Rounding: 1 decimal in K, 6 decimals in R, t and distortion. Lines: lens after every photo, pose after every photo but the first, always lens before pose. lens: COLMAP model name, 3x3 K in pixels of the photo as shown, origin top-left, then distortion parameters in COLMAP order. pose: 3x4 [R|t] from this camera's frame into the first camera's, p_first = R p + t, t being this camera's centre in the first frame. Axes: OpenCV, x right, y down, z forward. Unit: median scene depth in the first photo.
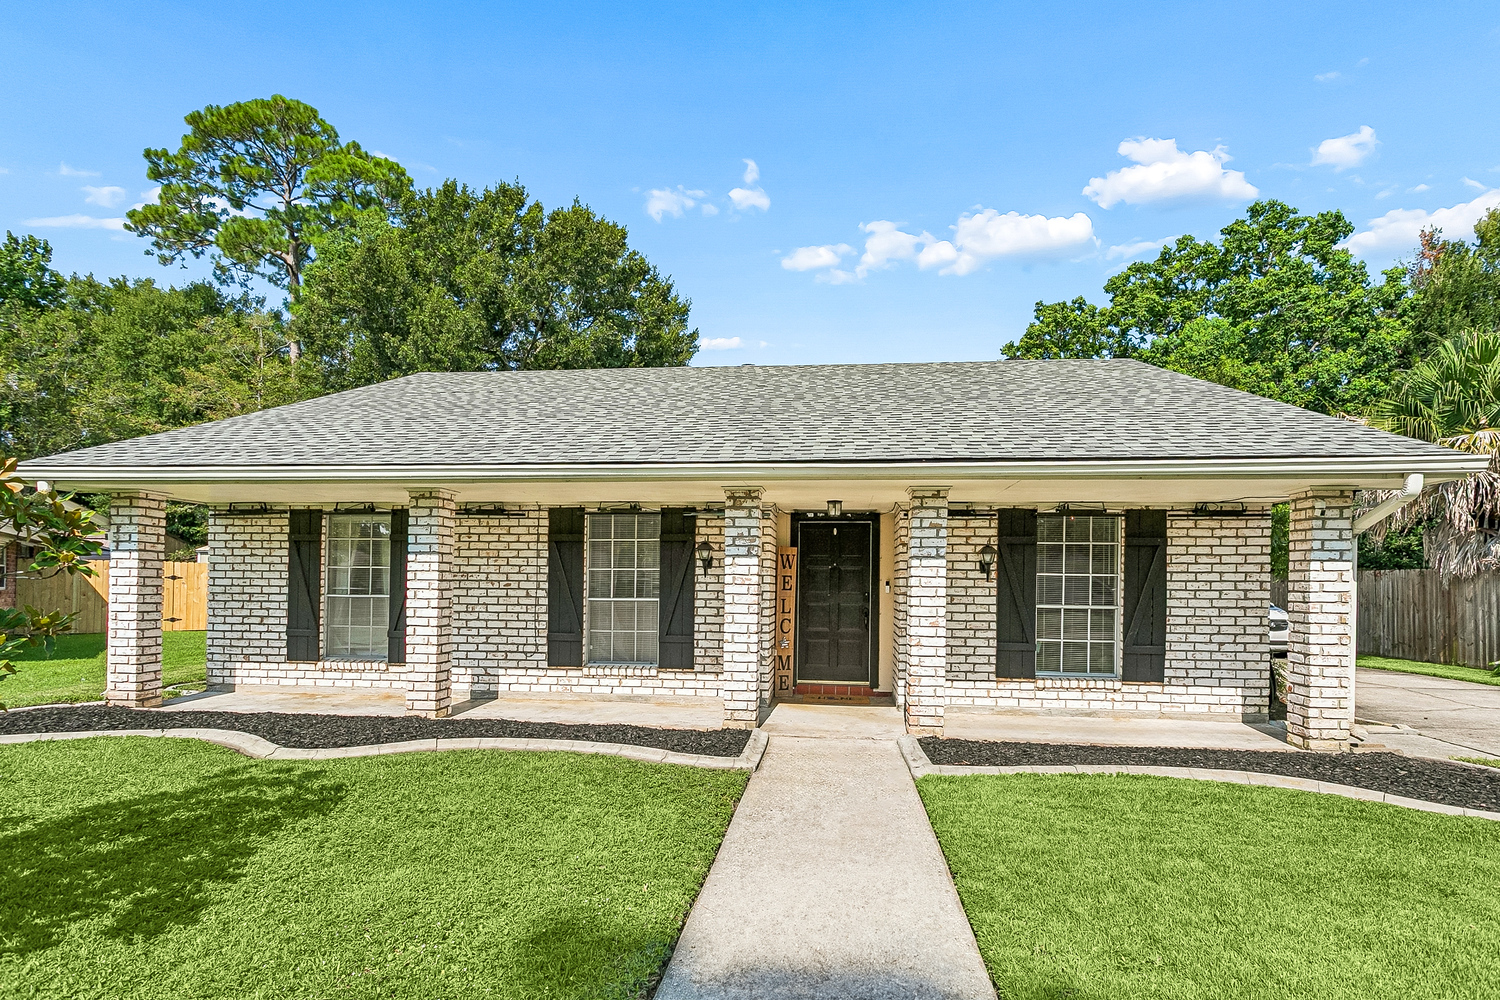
lens RADIAL K [[702.4, 0, 755.8], [0, 702.4, 623.0], [0, 0, 1]] dist [0.003673, 0.001300]
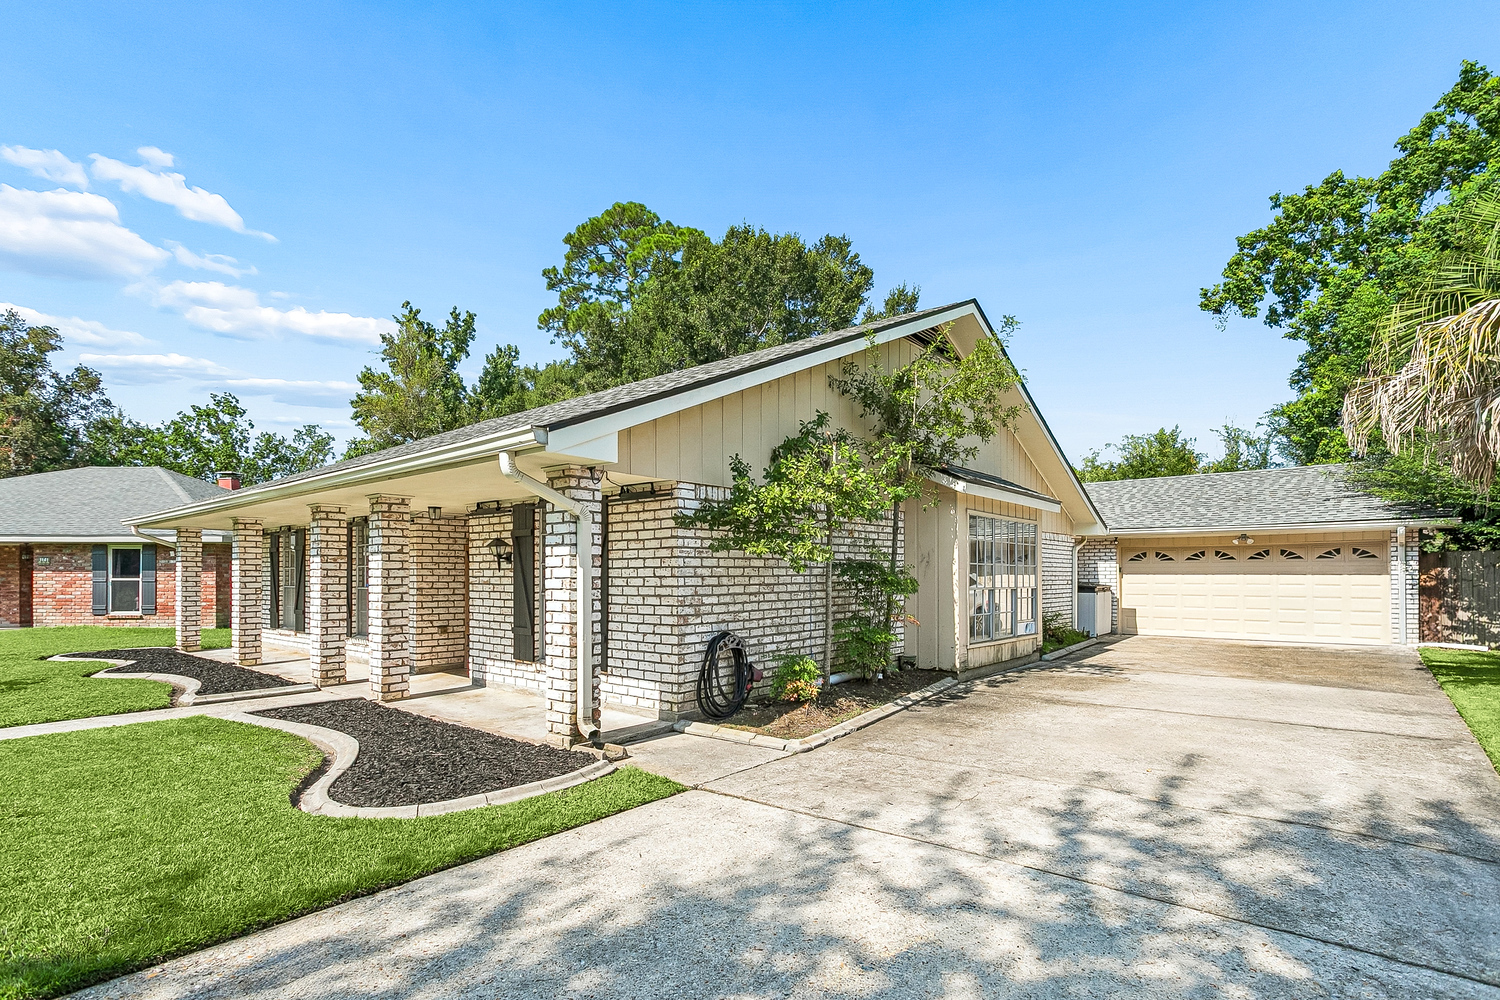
lens RADIAL K [[702.4, 0, 792.0], [0, 702.4, 613.4], [0, 0, 1]] dist [0.003673, 0.001300]
pose [[0.850705, 0.012154, -0.525503, 1.037414], [-0.010442, 0.999926, 0.006223, -0.004493], [0.525540, 0.000193, 0.850769, 0.239206]]
